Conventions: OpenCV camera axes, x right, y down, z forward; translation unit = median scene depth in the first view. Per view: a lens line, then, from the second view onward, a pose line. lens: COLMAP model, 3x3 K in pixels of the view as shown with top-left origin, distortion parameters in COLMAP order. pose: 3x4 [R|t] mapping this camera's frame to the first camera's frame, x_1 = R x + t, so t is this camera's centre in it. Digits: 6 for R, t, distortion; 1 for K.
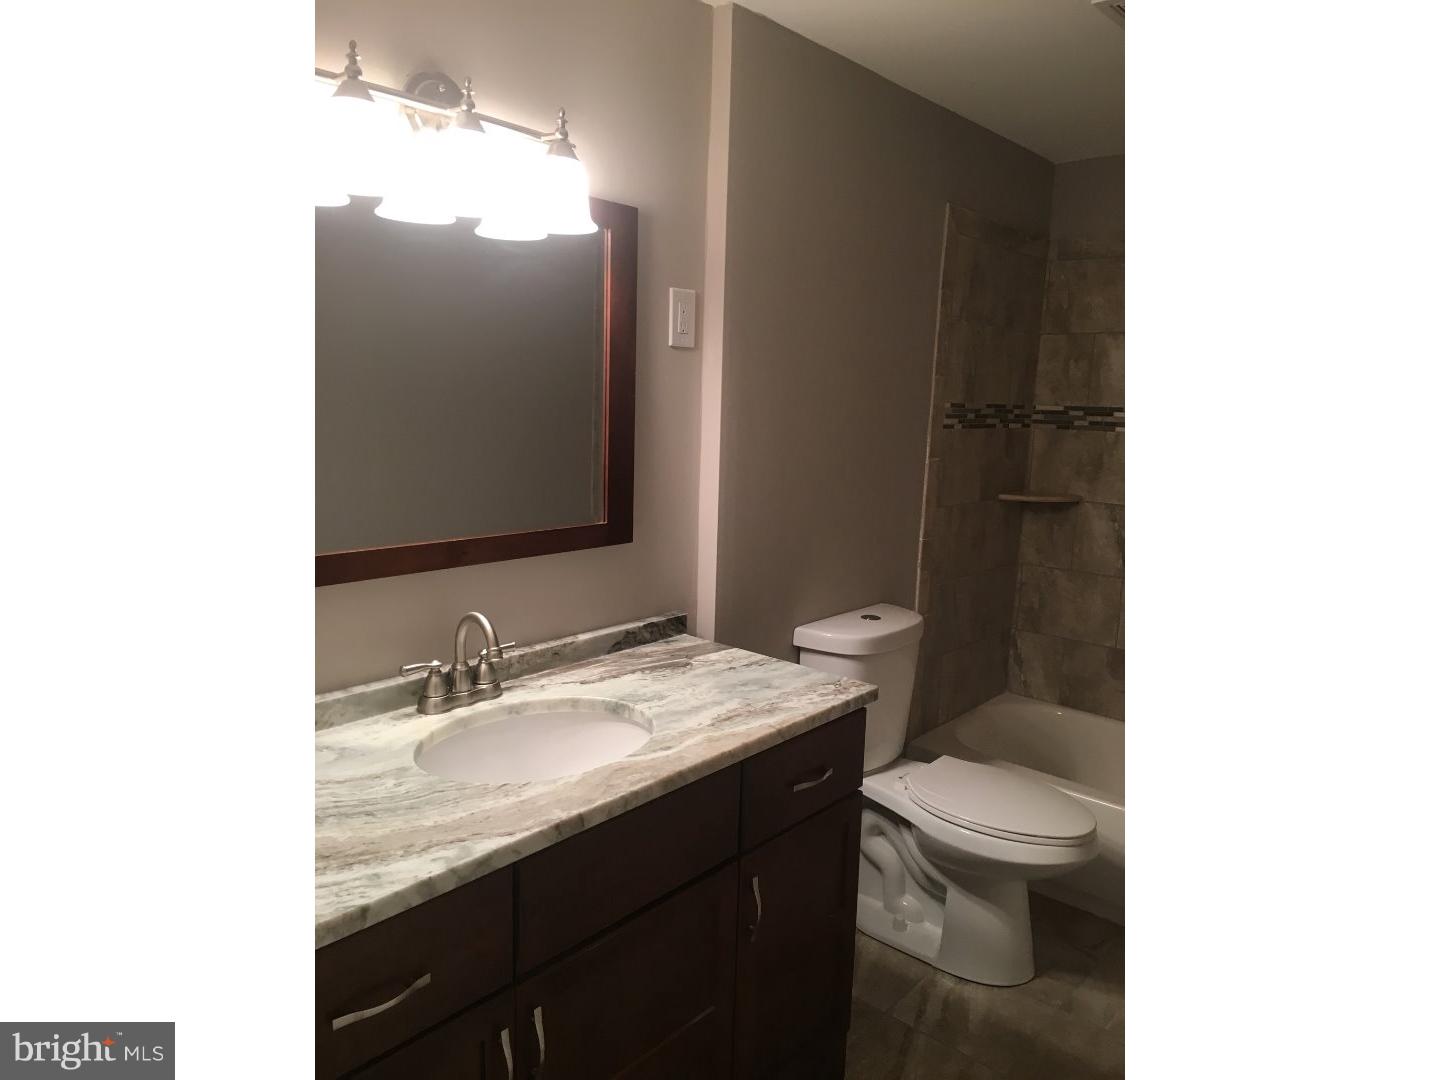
lens RADIAL K [[914.7, 0, 720.0], [0, 914.7, 540.0], [0, 0, 1]] dist [0.079211, -0.107908]
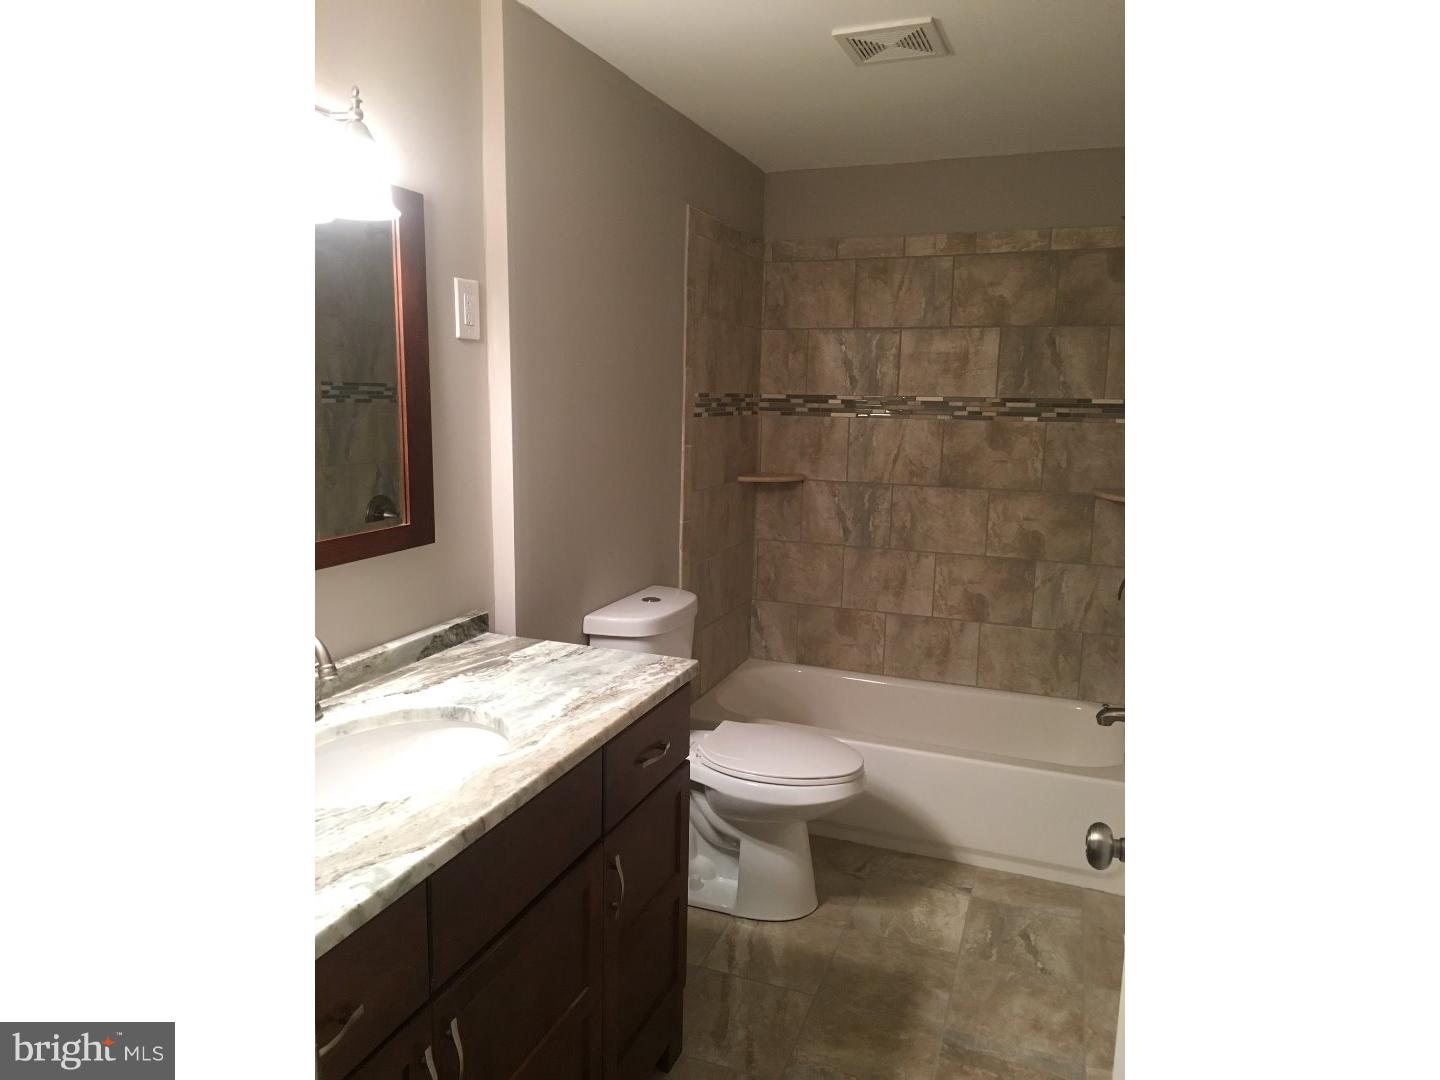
lens RADIAL K [[914.7, 0, 720.0], [0, 914.7, 540.0], [0, 0, 1]] dist [0.079211, -0.107908]
pose [[0.938502, -0.069330, 0.338241, -0.127024], [0.065209, 0.997594, 0.023547, -0.003131], [-0.339060, -0.000042, 0.940765, -0.009372]]
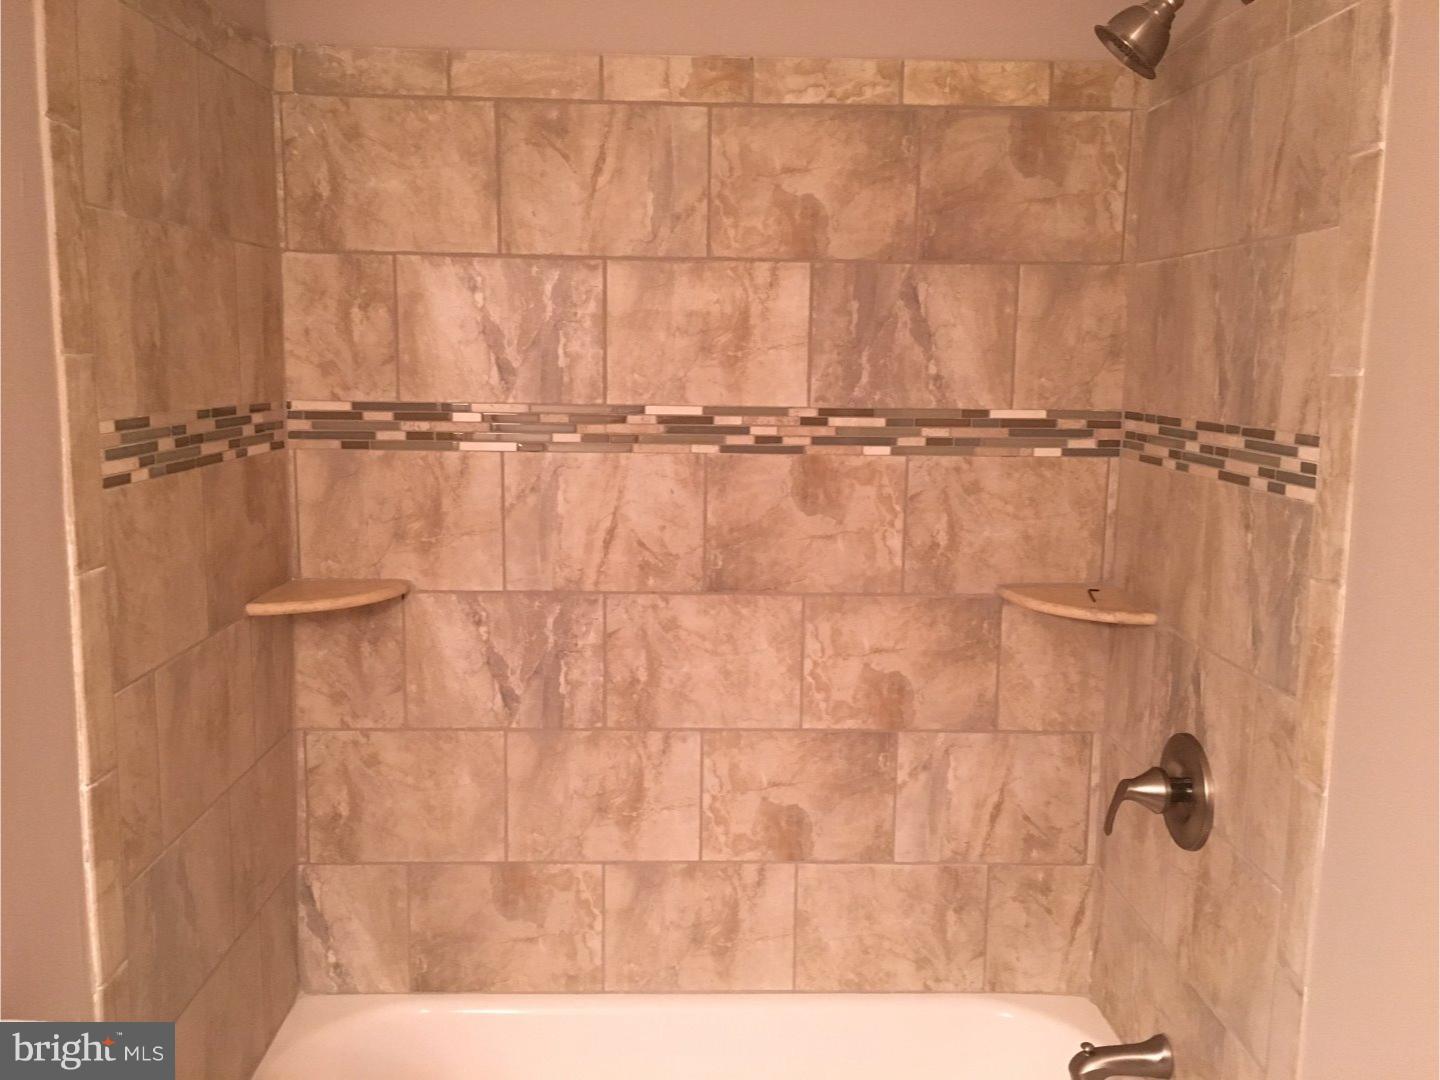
lens RADIAL K [[1221.8, 0, 712.2], [0, 1221.8, 544.1], [0, 0, 1]] dist [0.070042, -0.078484]
pose [[0.737126, -0.126191, 0.663868, 0.112147], [0.115610, 0.991475, 0.060097, -0.130774], [-0.665793, 0.032450, 0.745431, 0.591291]]
